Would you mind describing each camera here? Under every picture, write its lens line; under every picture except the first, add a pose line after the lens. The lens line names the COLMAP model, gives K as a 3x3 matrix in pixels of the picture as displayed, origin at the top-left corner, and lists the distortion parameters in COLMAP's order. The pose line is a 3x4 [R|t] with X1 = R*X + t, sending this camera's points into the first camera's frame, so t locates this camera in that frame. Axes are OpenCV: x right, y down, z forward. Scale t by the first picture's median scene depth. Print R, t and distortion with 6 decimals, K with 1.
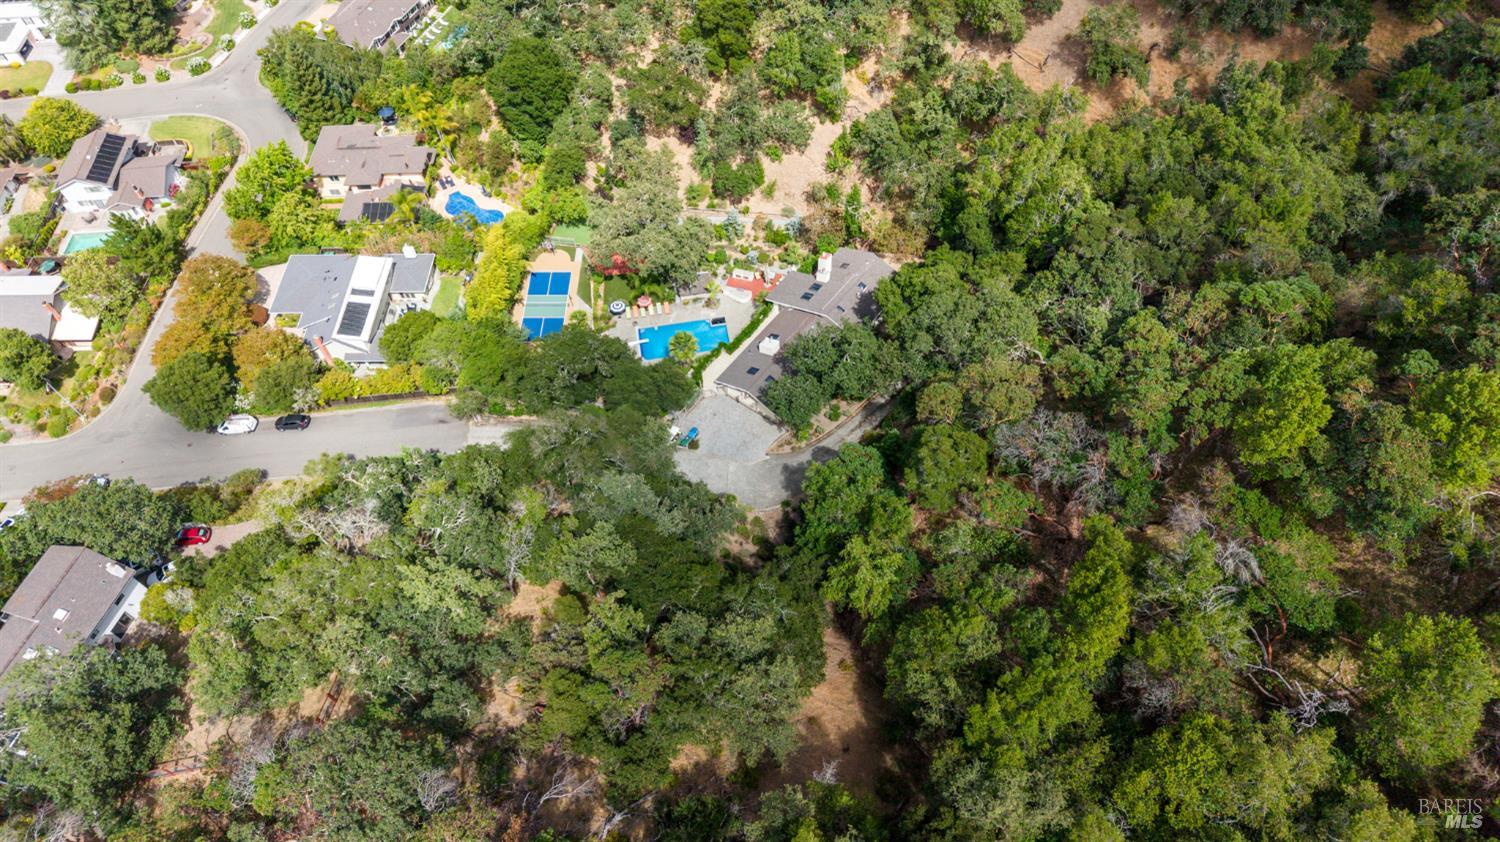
lens RADIAL K [[1005.5, 0, 754.5], [0, 1005.5, 433.0], [0, 0, 1]] dist [0.036825, -0.036557]
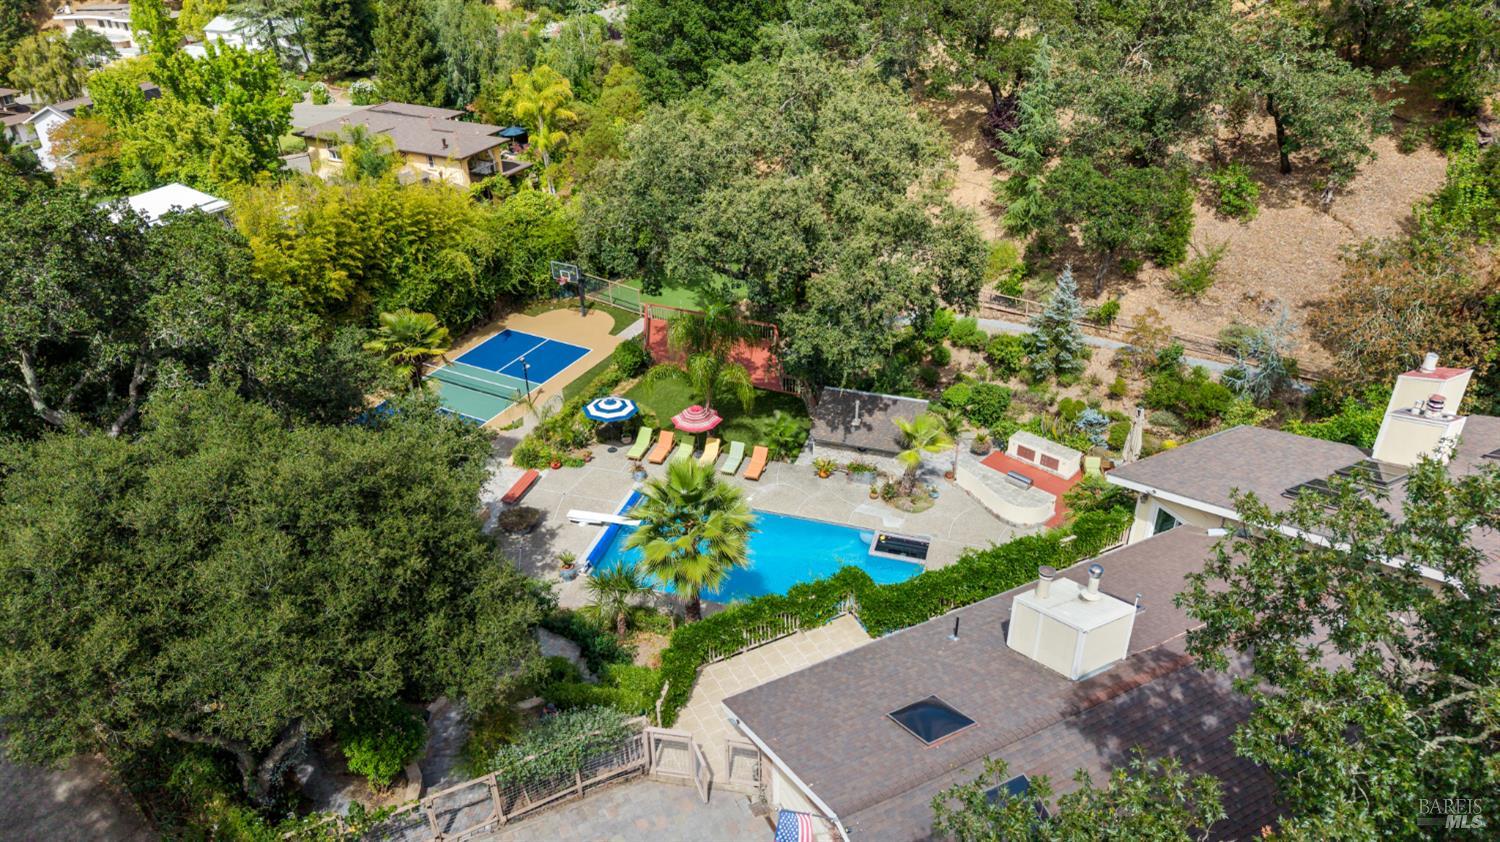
lens RADIAL K [[1005.5, 0, 751.2], [0, 1005.5, 412.2], [0, 0, 1]] dist [0.036825, -0.036557]
pose [[0.896097, 0.243001, -0.371429, 0.019032], [-0.377183, 0.858011, -0.348640, -0.031104], [0.233970, 0.452513, 0.860517, 0.716282]]
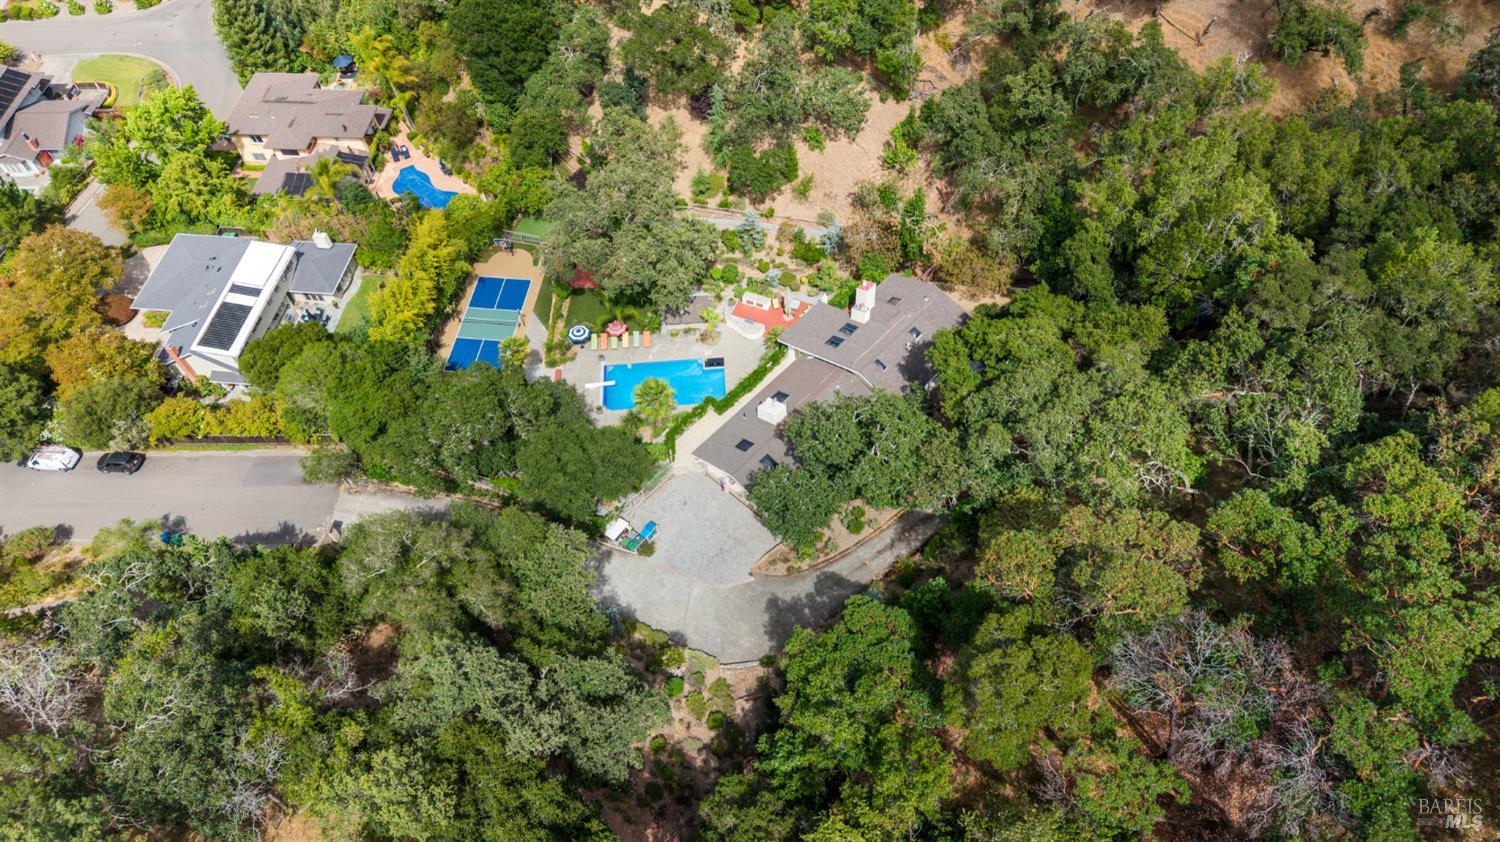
lens RADIAL K [[1005.5, 0, 750.2], [0, 1005.5, 426.6], [0, 0, 1]] dist [0.036825, -0.036557]
pose [[0.994157, 0.079564, -0.072951, 0.044917], [-0.079699, 0.996818, 0.001069, -0.066474], [0.072804, 0.004752, 0.997335, 0.269832]]
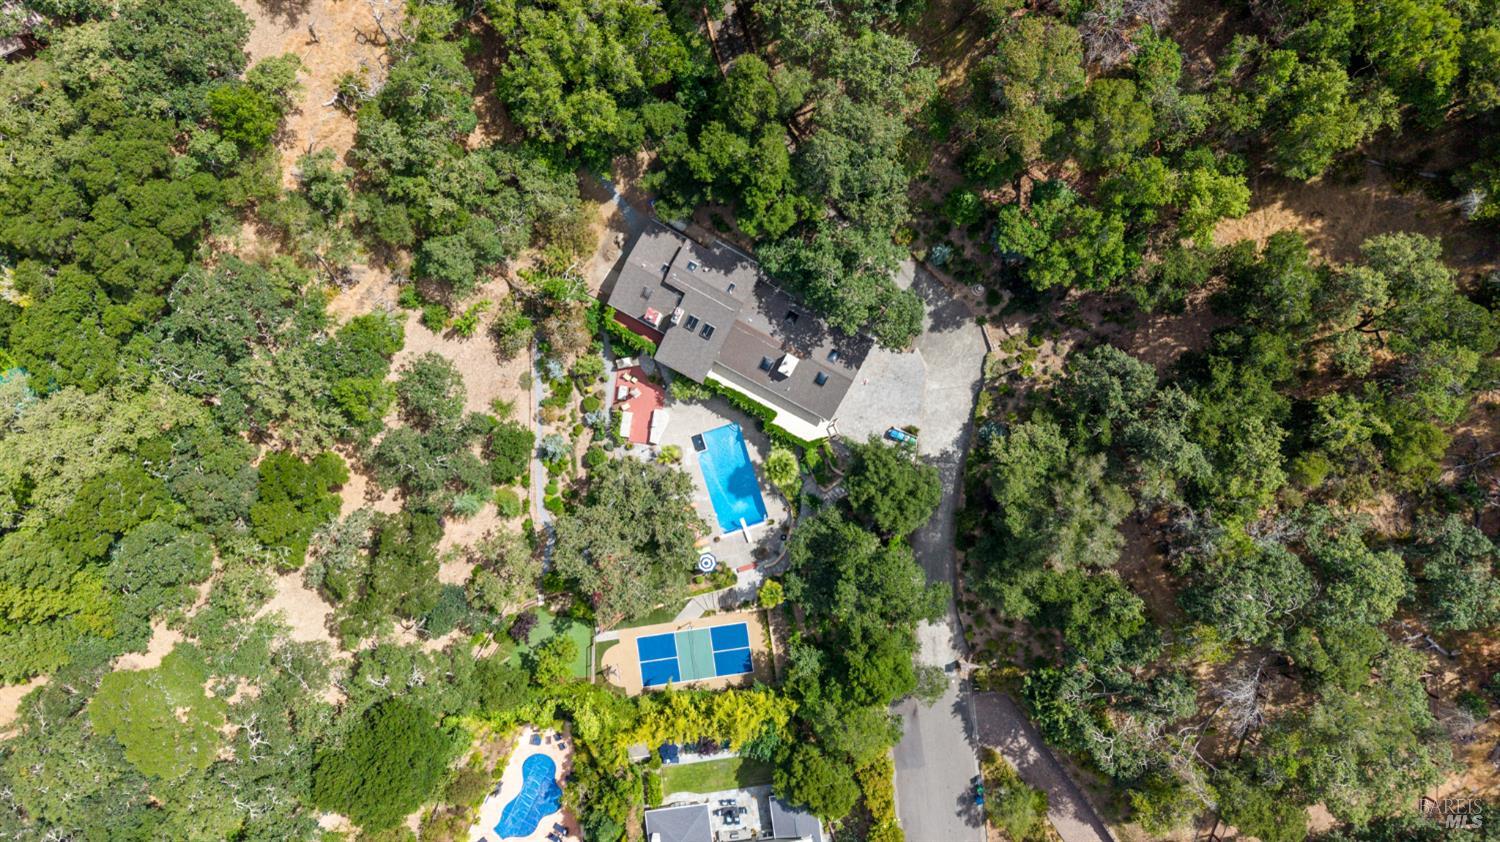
lens RADIAL K [[1005.5, 0, 746.4], [0, 1005.5, 414.0], [0, 0, 1]] dist [0.036825, -0.036557]
pose [[-0.151609, -0.988087, 0.026440, -0.039250], [0.818550, -0.110512, 0.563705, -0.537877], [-0.554068, 0.107105, 0.825553, 0.267790]]
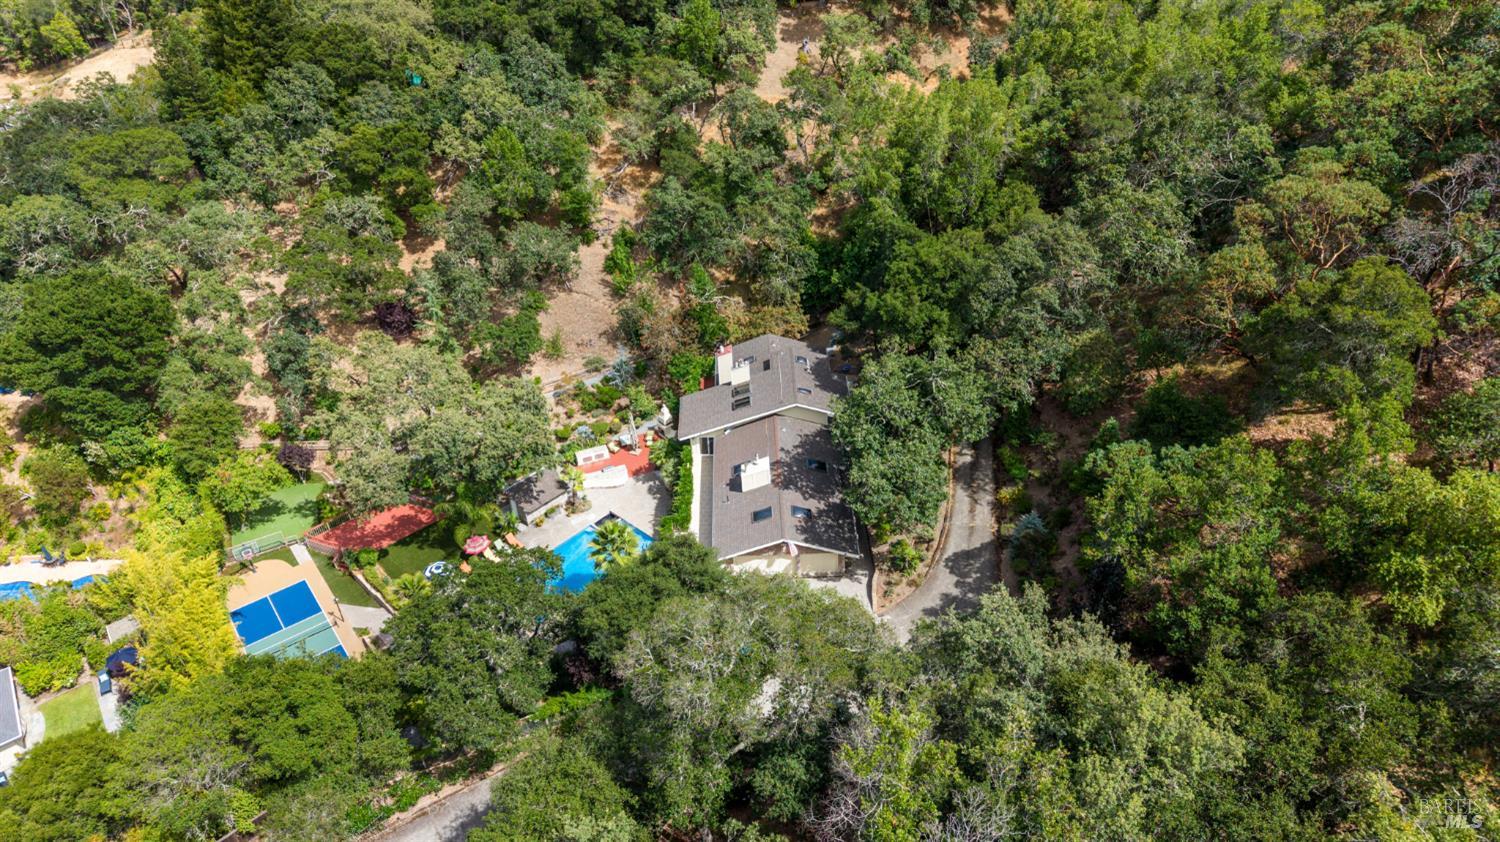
lens RADIAL K [[1005.5, 0, 753.5], [0, 1005.5, 422.3], [0, 0, 1]] dist [0.036825, -0.036557]
pose [[0.787193, -0.351357, 0.506829, -0.244868], [0.511536, 0.831047, -0.218383, 0.015309], [-0.344468, 0.431171, 0.833927, 0.428001]]
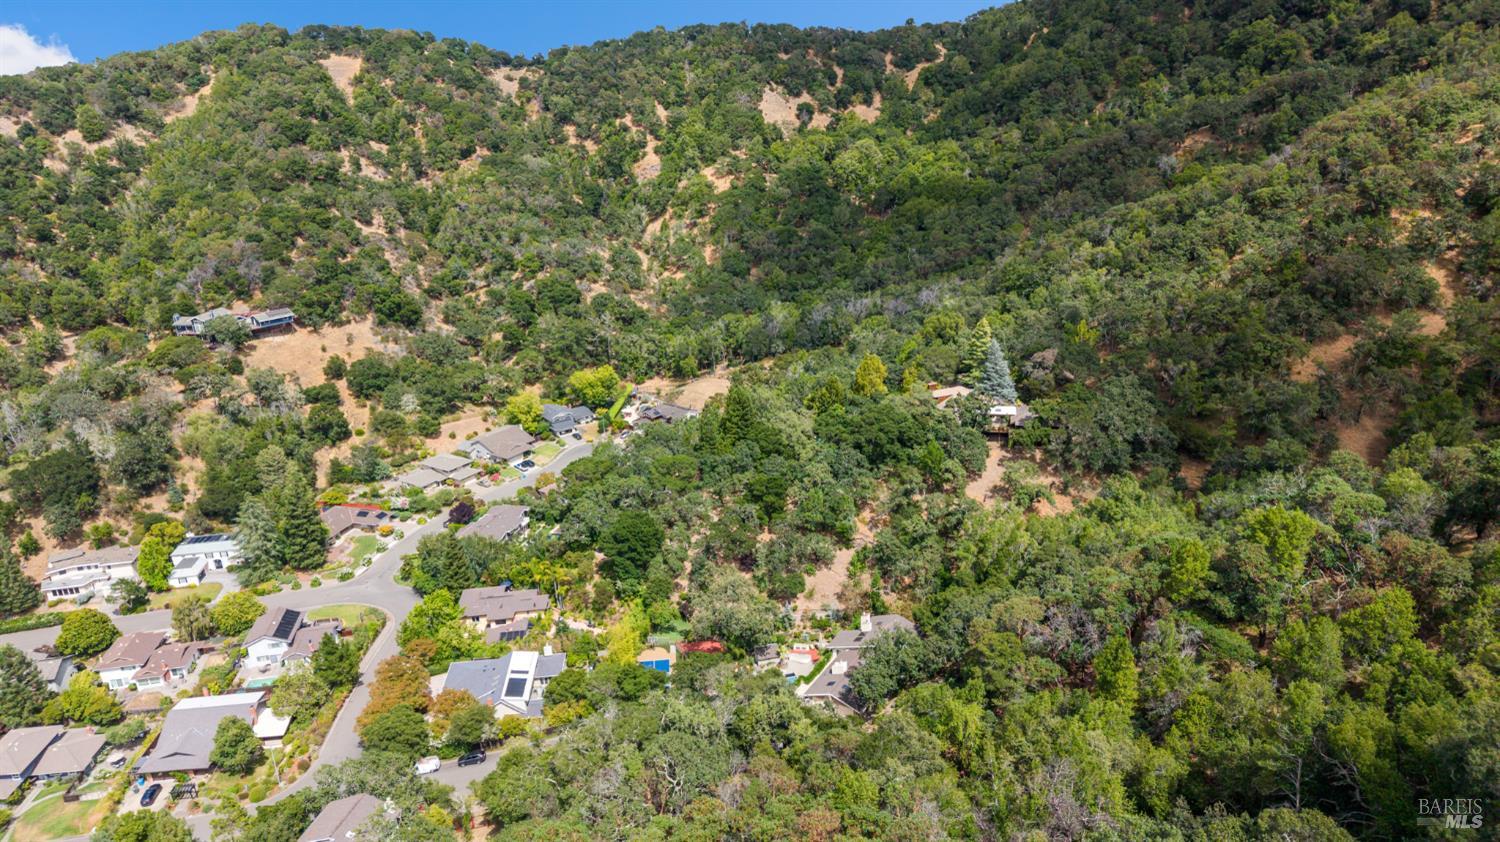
lens RADIAL K [[1005.5, 0, 763.4], [0, 1005.5, 413.4], [0, 0, 1]] dist [0.036825, -0.036557]
pose [[0.993156, -0.039442, 0.109935, -0.196500], [0.097272, 0.800332, -0.591614, 0.382572], [-0.064649, 0.598258, 0.798691, -0.255191]]
